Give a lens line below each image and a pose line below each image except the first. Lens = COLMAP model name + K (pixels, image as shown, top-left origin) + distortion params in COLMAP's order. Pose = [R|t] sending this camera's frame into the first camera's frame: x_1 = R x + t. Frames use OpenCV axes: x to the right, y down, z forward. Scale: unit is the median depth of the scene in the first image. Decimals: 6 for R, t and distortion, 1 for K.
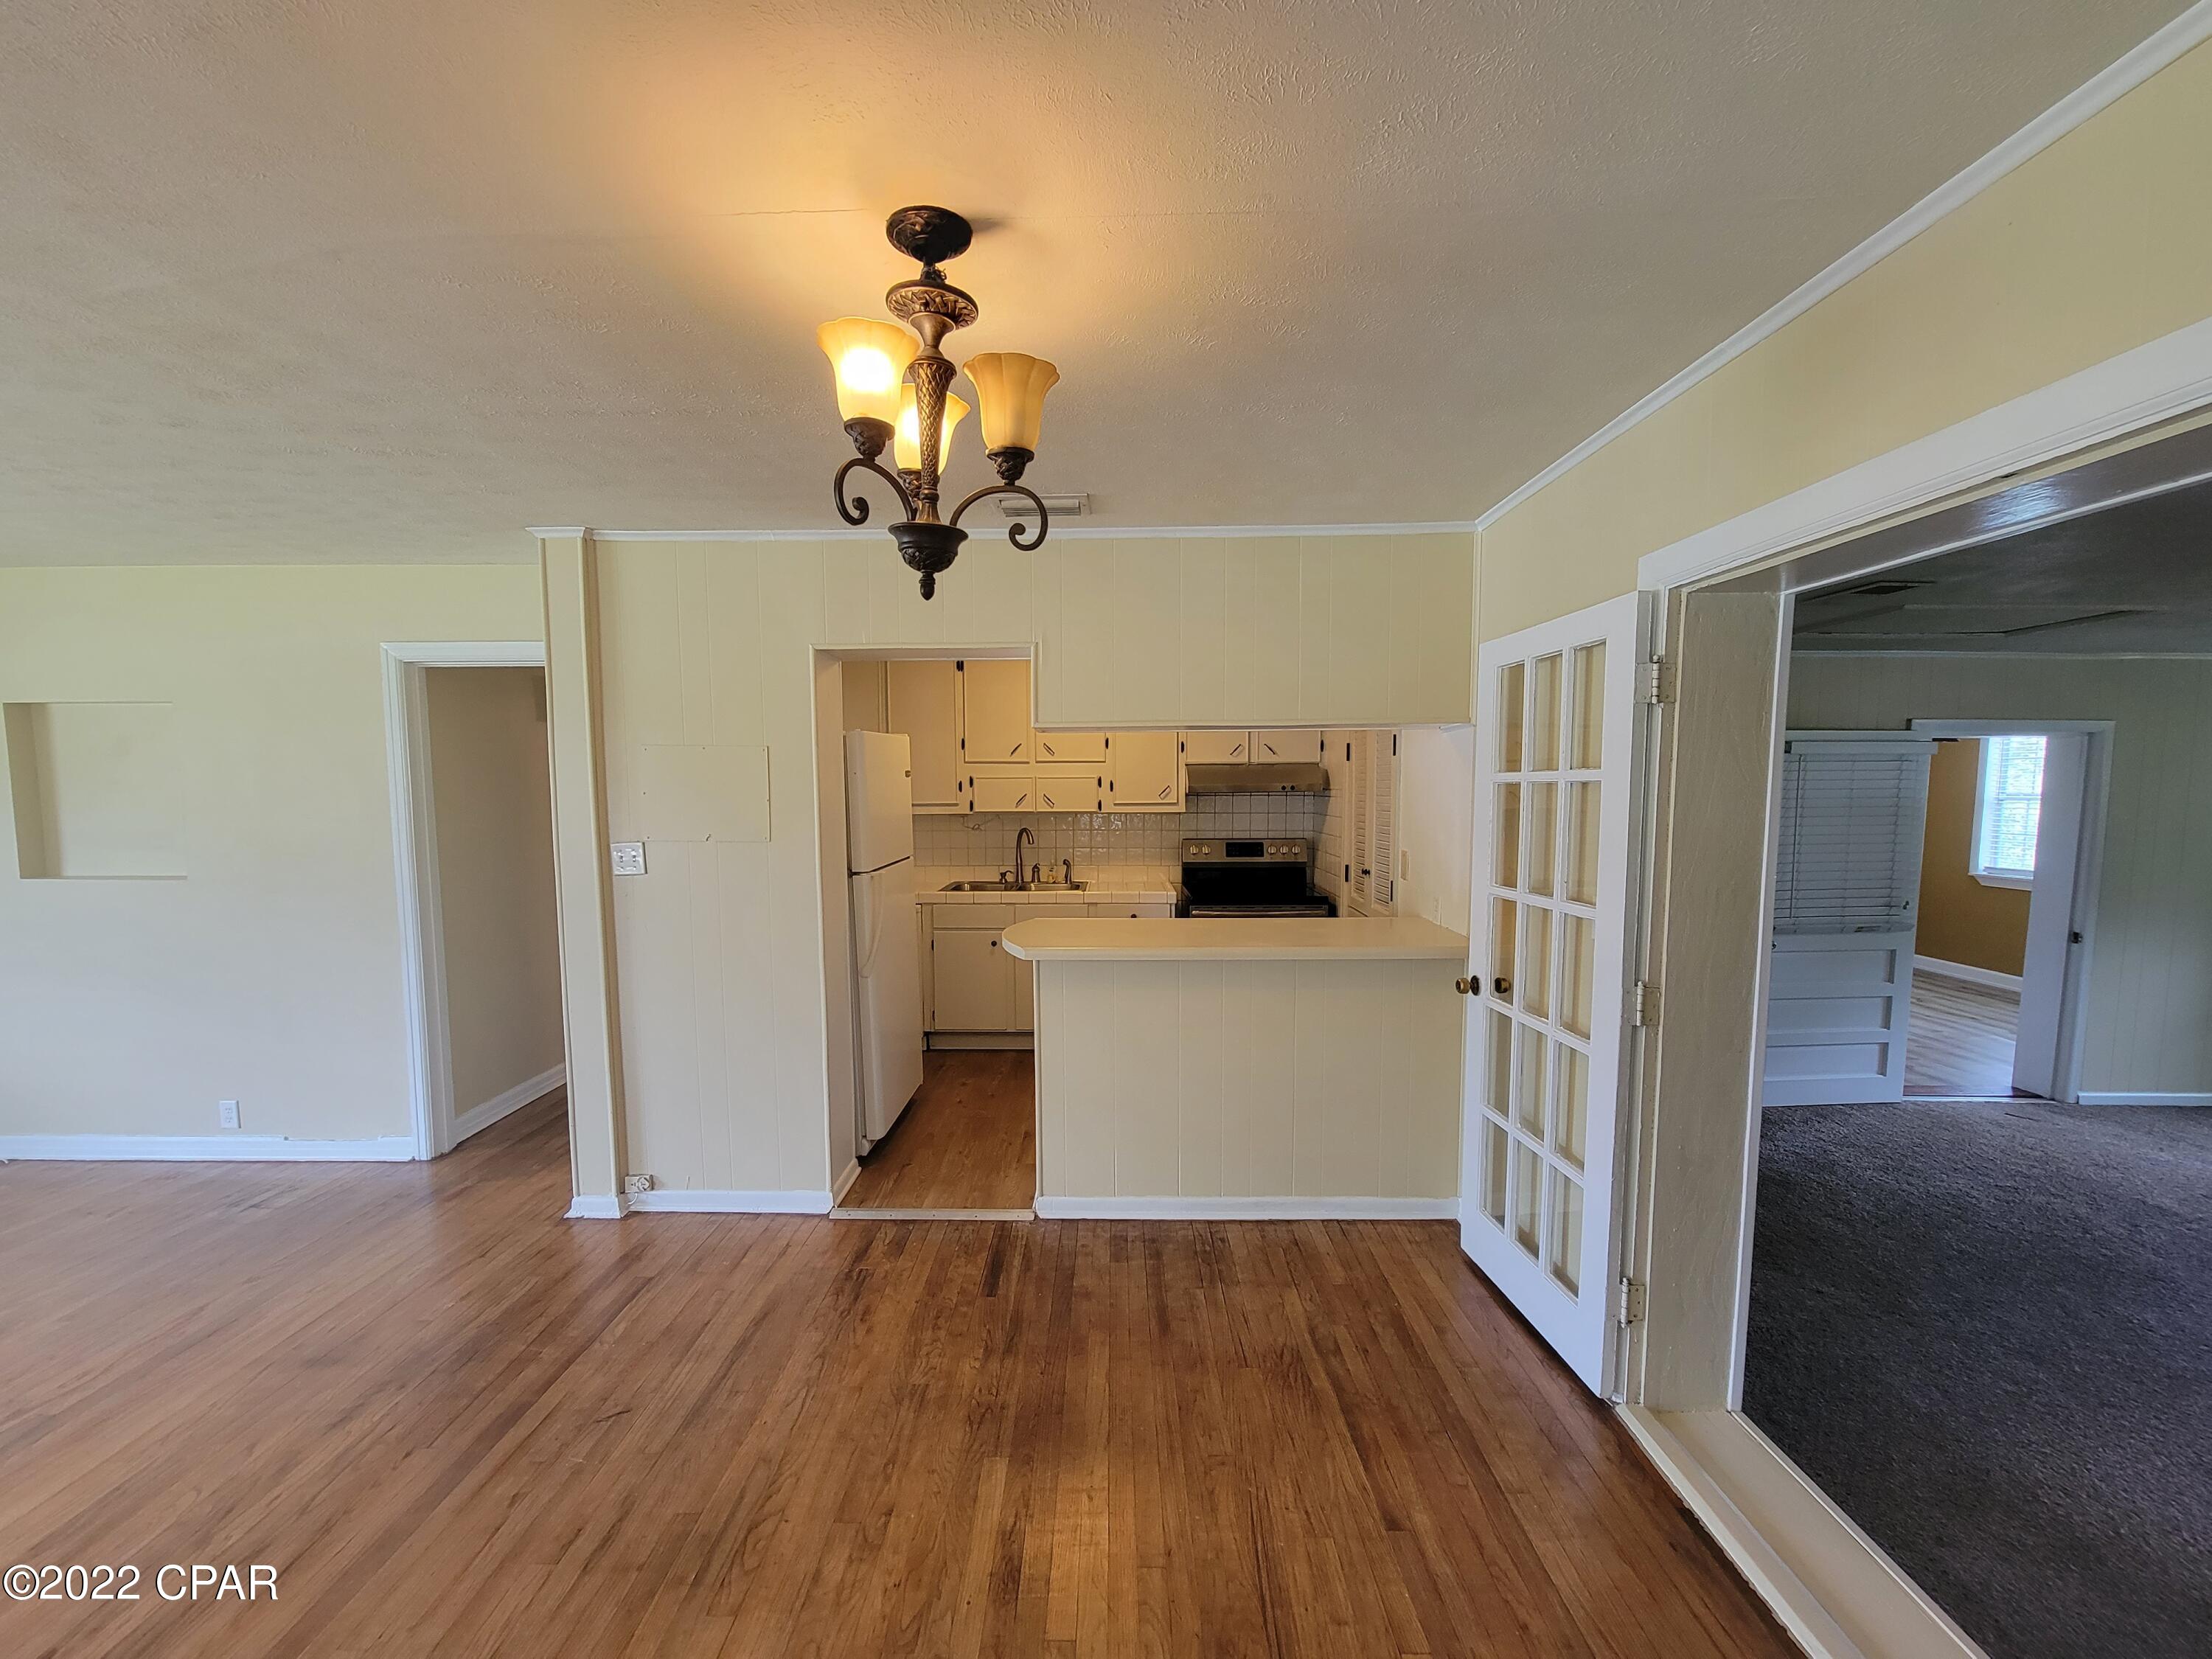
lens RADIAL K [[905.0, 0, 1097.2], [0, 905.0, 863.1], [0, 0, 1]] dist [-0.002634, 0.000766]
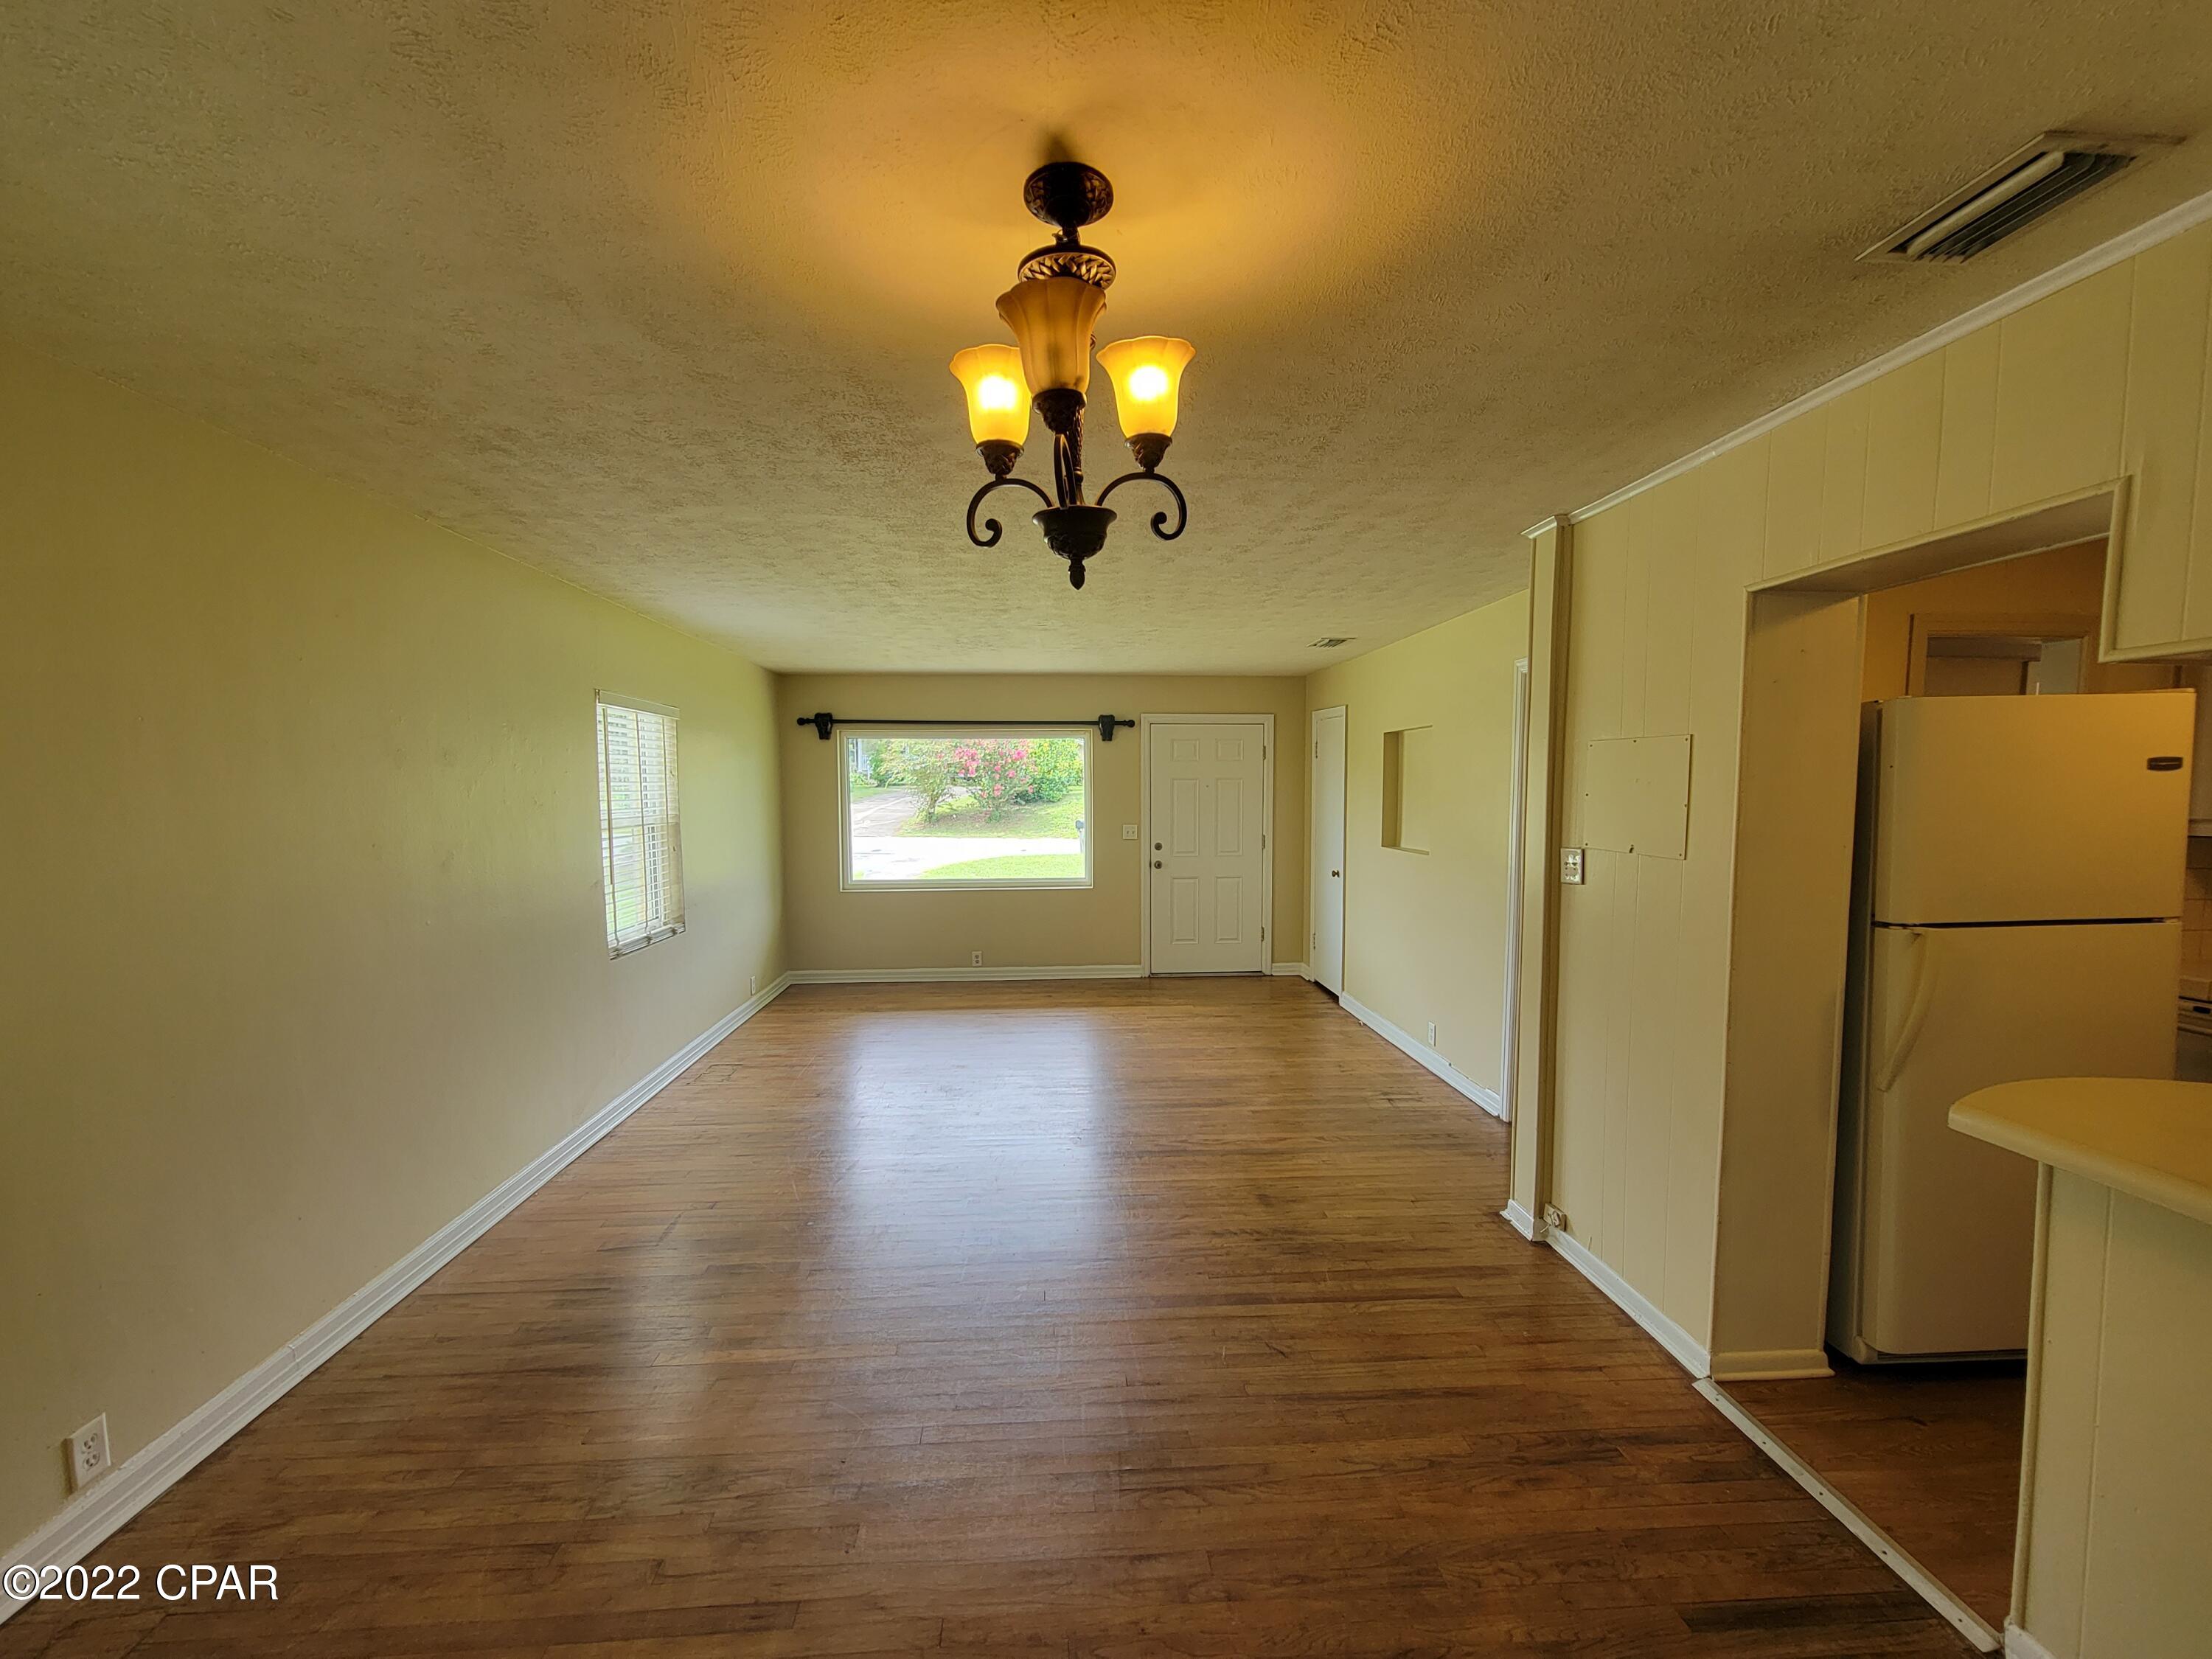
lens RADIAL K [[914.0, 0, 1102.9], [0, 914.0, 859.9], [0, 0, 1]] dist [0.000957, 0.000386]
pose [[0.090123, 0.081472, -0.992593, 0.380354], [-0.086316, 0.993537, 0.073712, -0.040016], [0.992183, 0.079034, 0.096572, 0.463978]]
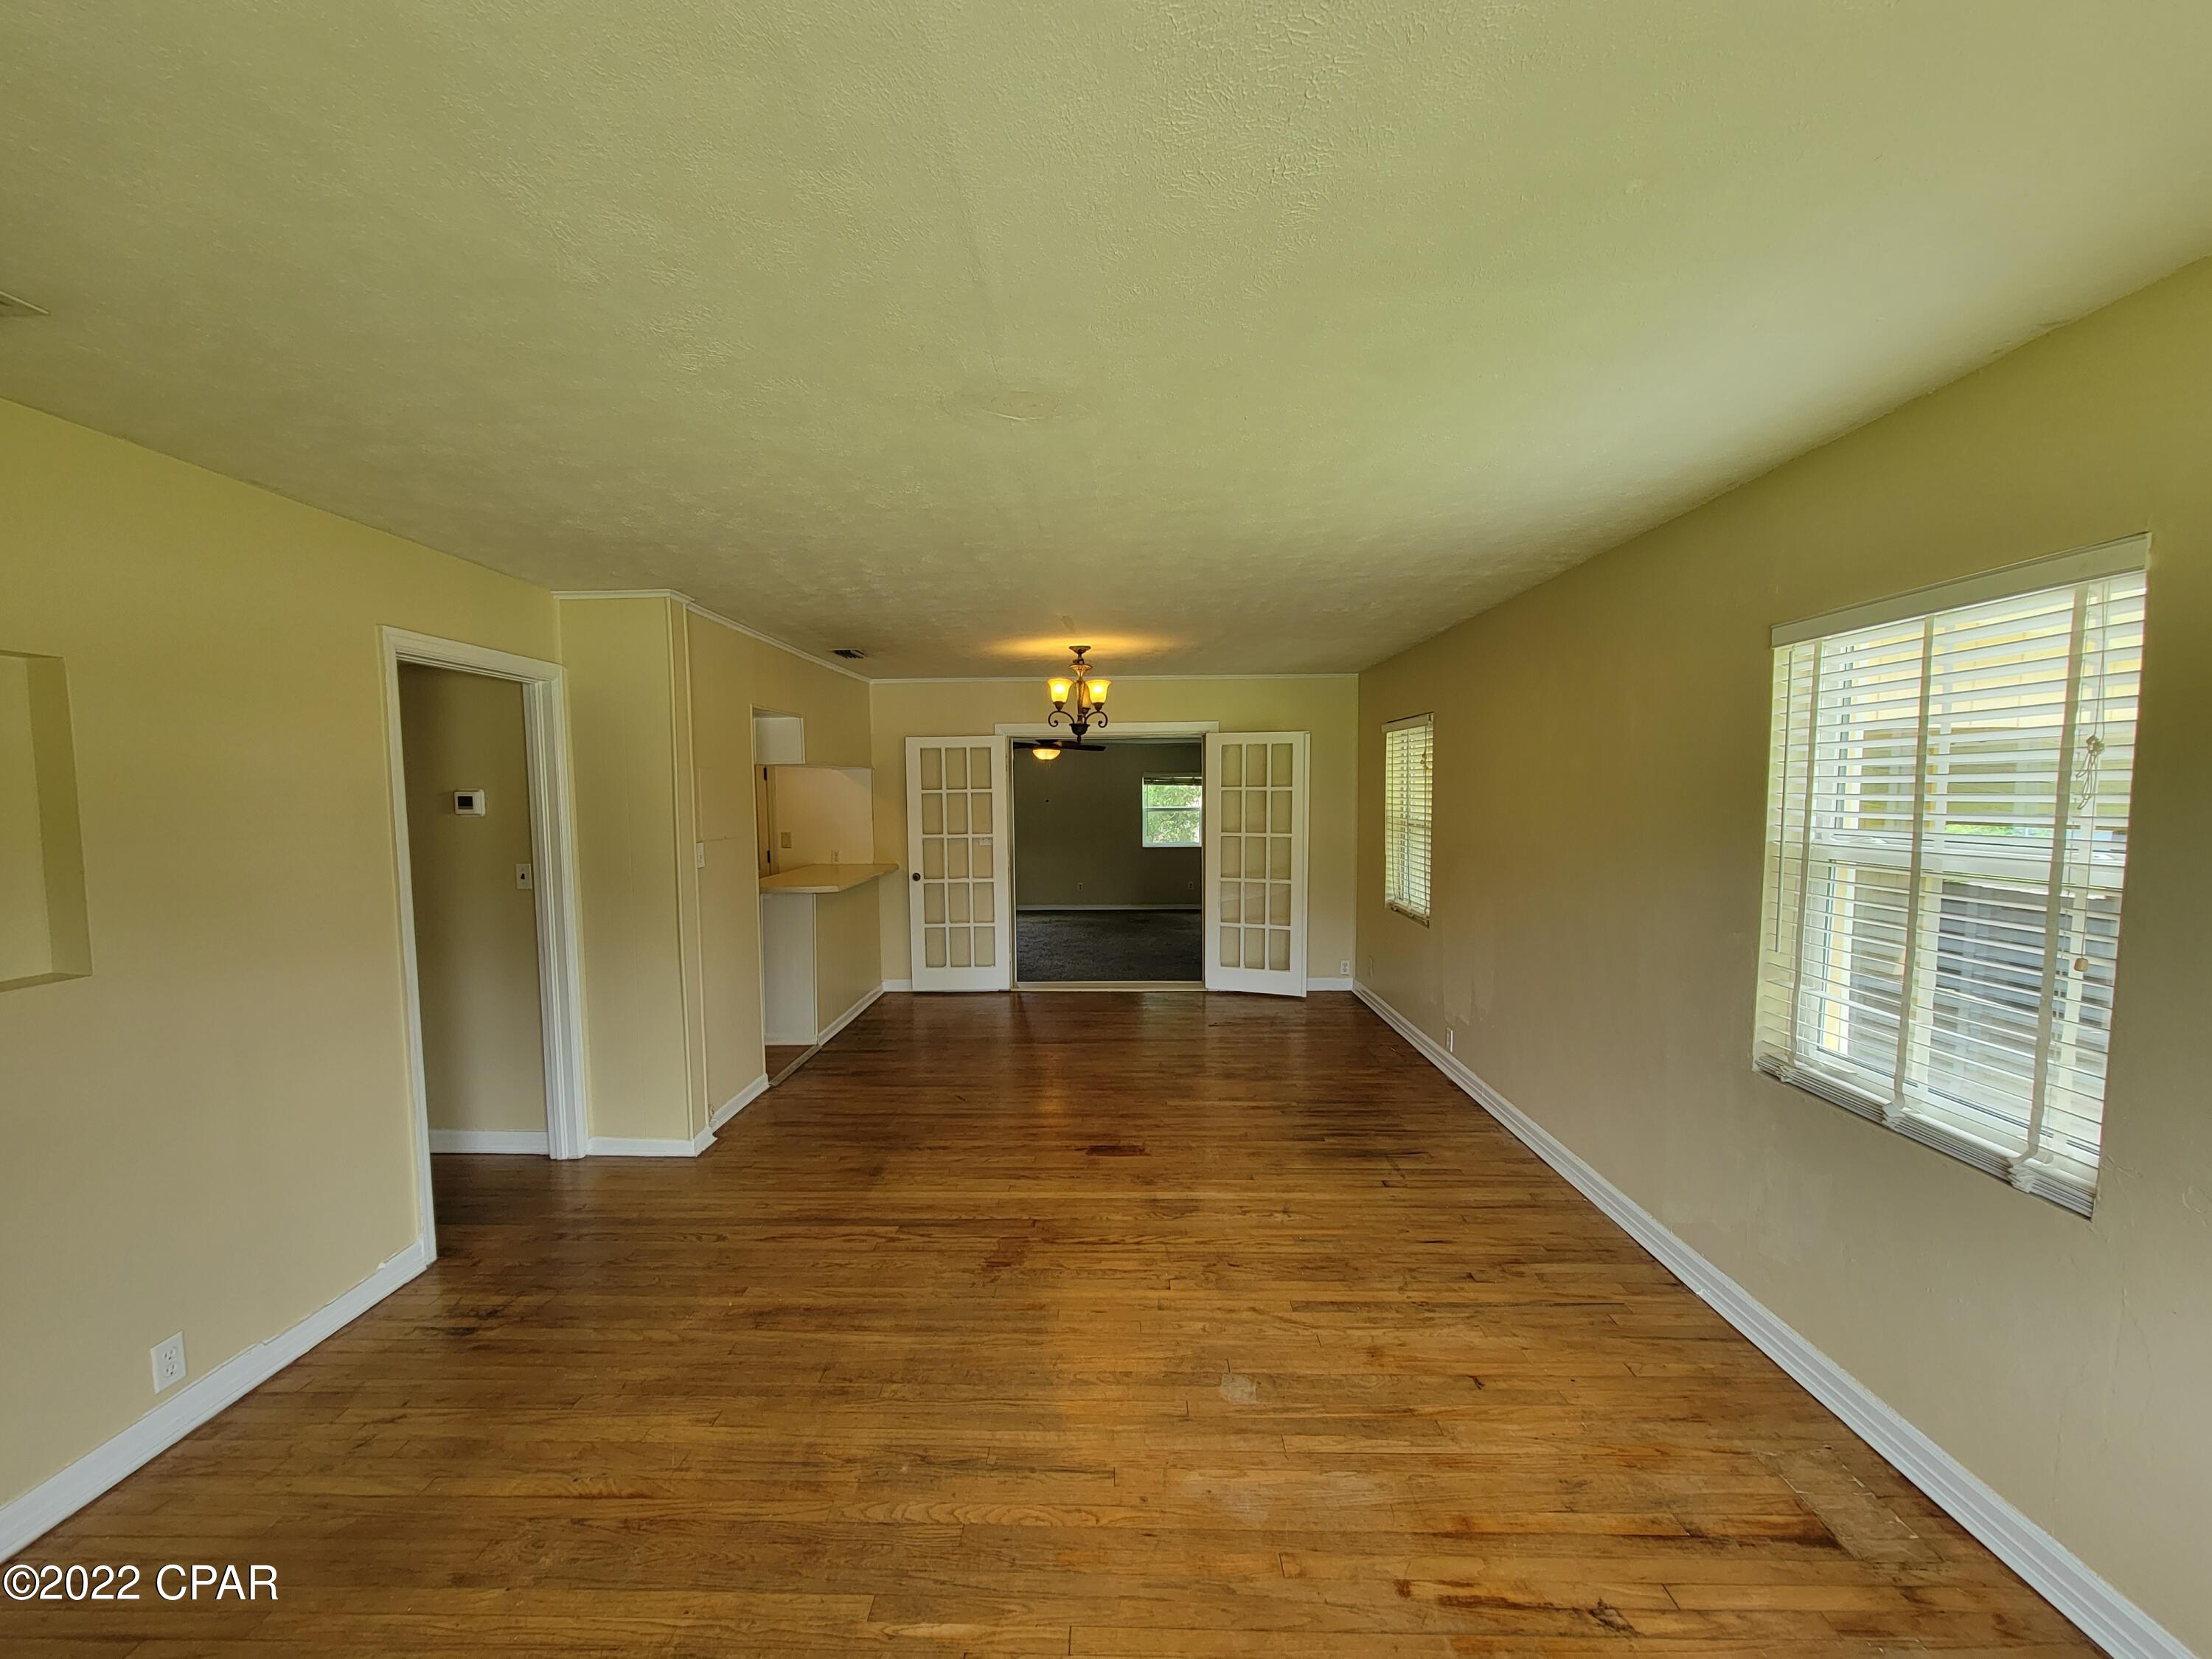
lens RADIAL K [[905.0, 0, 1097.2], [0, 905.0, 863.1], [0, 0, 1]] dist [-0.002634, 0.000766]
pose [[0.012398, -0.078819, 0.996812, -1.891739], [0.096892, 0.992292, 0.077256, -0.040574], [-0.995218, 0.095625, 0.019939, 0.438884]]
